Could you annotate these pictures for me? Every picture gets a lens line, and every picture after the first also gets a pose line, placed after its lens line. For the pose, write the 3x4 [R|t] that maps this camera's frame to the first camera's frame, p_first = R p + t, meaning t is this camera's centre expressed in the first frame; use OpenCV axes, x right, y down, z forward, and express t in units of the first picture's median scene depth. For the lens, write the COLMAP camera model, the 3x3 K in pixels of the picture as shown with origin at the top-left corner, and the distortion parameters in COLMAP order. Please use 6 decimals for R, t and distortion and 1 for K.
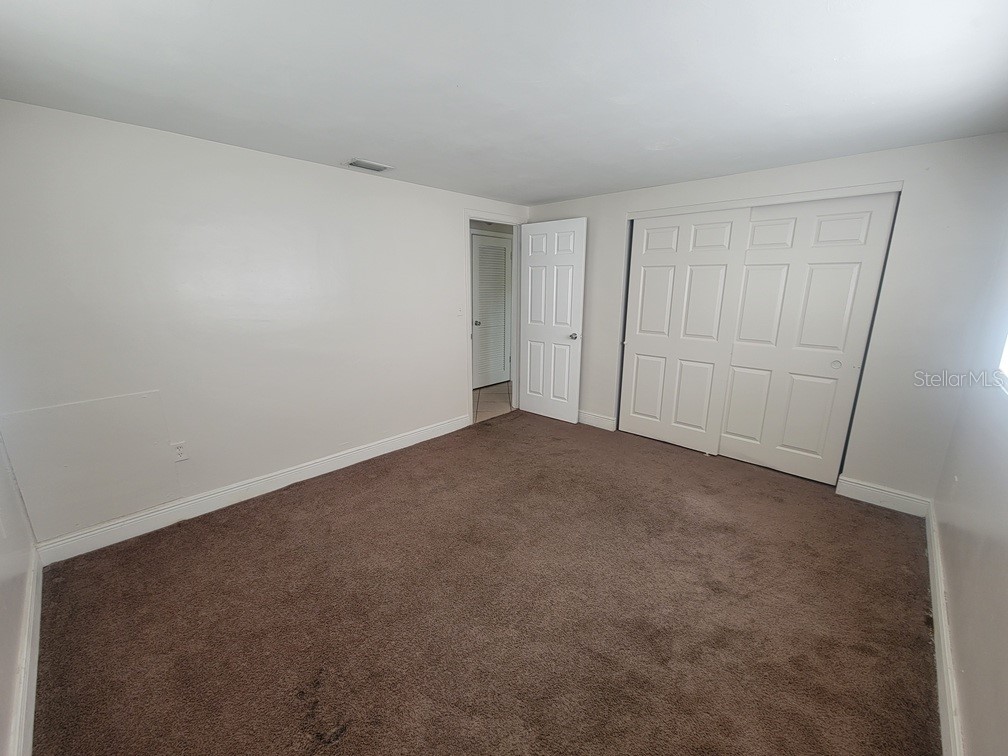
lens RADIAL K [[409.0, 0, 500.2], [0, 409.0, 381.4], [0, 0, 1]] dist [-0.001413, -0.000096]
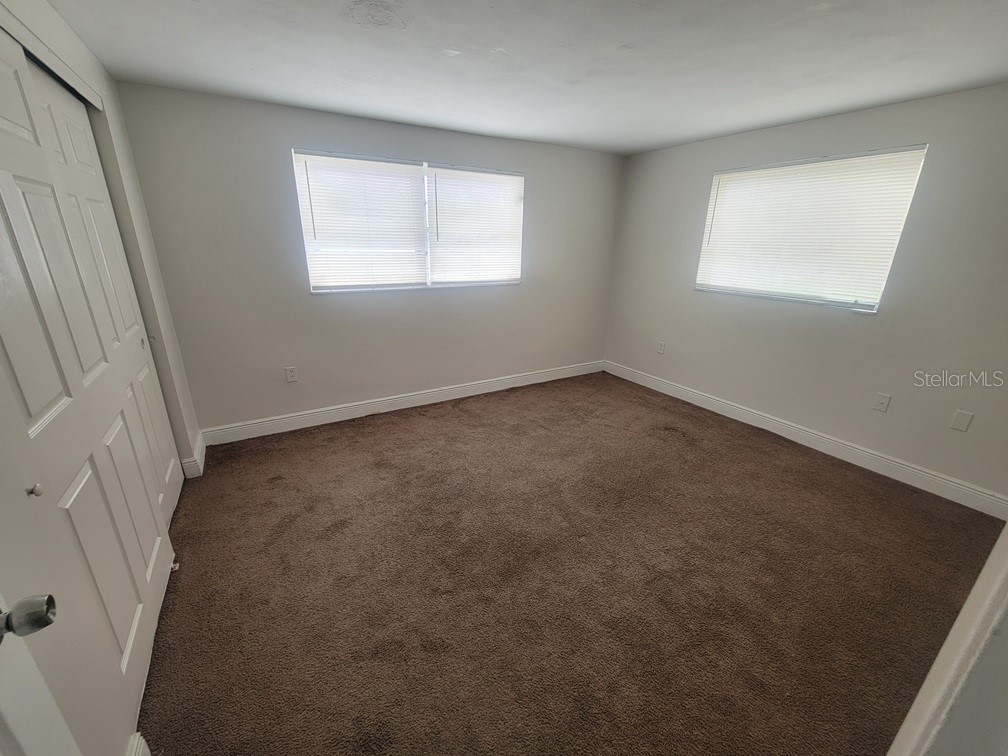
lens RADIAL K [[409.0, 0, 500.2], [0, 409.0, 381.4], [0, 0, 1]] dist [-0.001413, -0.000096]
pose [[-0.962597, -0.103219, 0.250505, -0.011821], [0.048177, 0.844643, 0.533157, -0.391231], [-0.266619, 0.525284, -0.808078, 1.624020]]
